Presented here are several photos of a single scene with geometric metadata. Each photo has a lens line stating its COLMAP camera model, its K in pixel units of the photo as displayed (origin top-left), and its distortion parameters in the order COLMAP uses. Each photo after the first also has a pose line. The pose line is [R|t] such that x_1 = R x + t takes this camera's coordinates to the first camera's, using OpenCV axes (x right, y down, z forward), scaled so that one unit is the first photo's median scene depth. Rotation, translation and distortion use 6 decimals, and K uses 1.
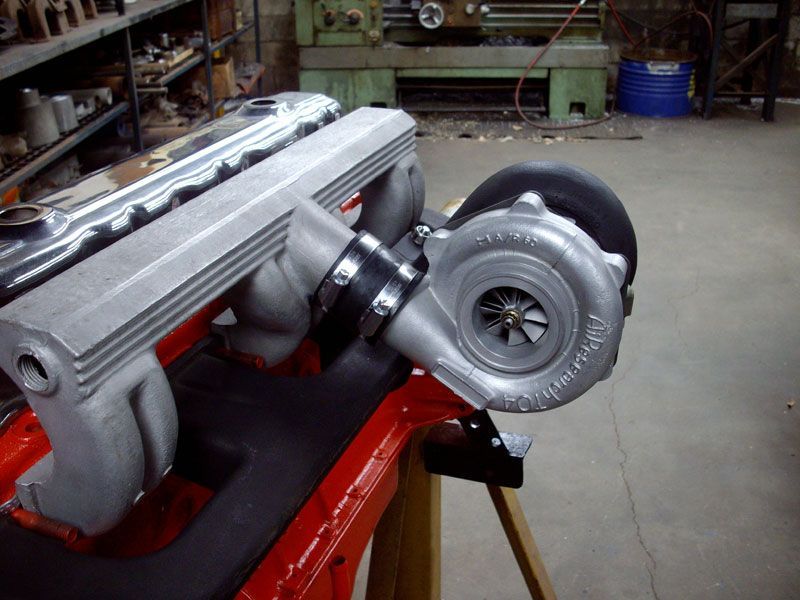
lens RADIAL K [[863.9, 0, 403.8], [0, 863.9, 291.6], [0, 0, 1]] dist [-0.125606, 0.000000]
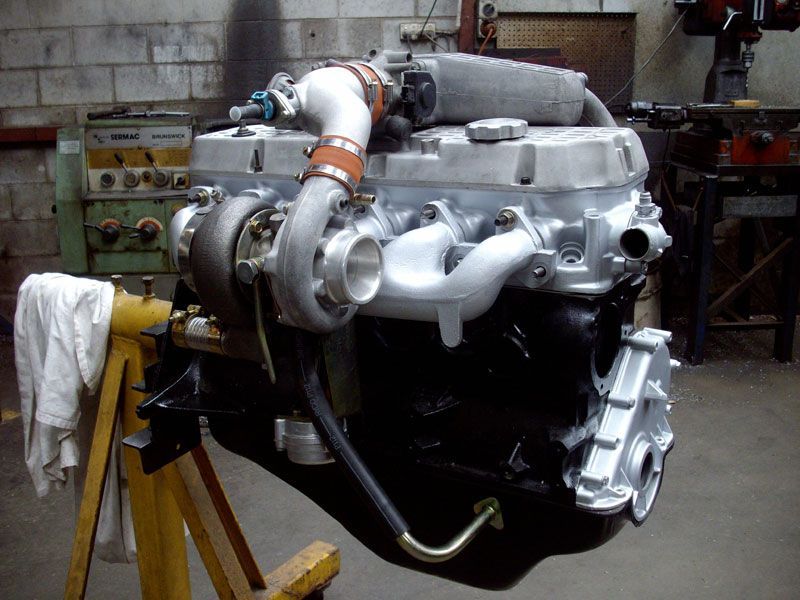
lens RADIAL K [[863.9, 0, 427.3], [0, 863.9, 290.4], [0, 0, 1]] dist [-0.125606, 0.000000]
pose [[0.995698, -0.020148, 0.090440, 0.091130], [0.035707, 0.984120, -0.173875, -0.158330], [-0.085501, 0.176356, 0.980606, 0.364001]]
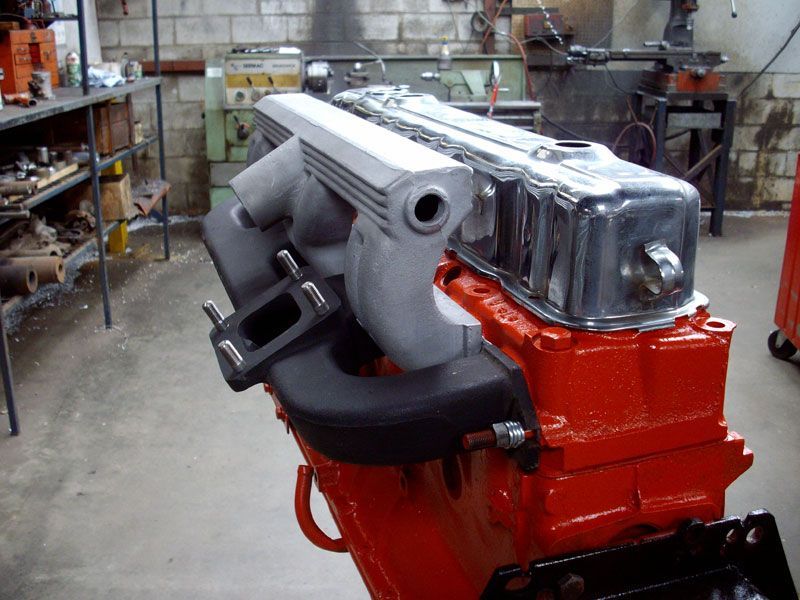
lens RADIAL K [[863.9, 0, 404.8], [0, 863.9, 303.1], [0, 0, 1]] dist [-0.125606, 0.000000]
pose [[0.997187, -0.012002, 0.073993, 0.015978], [0.020517, 0.993105, -0.115420, -0.027504], [-0.072098, 0.116613, 0.990557, 0.096432]]
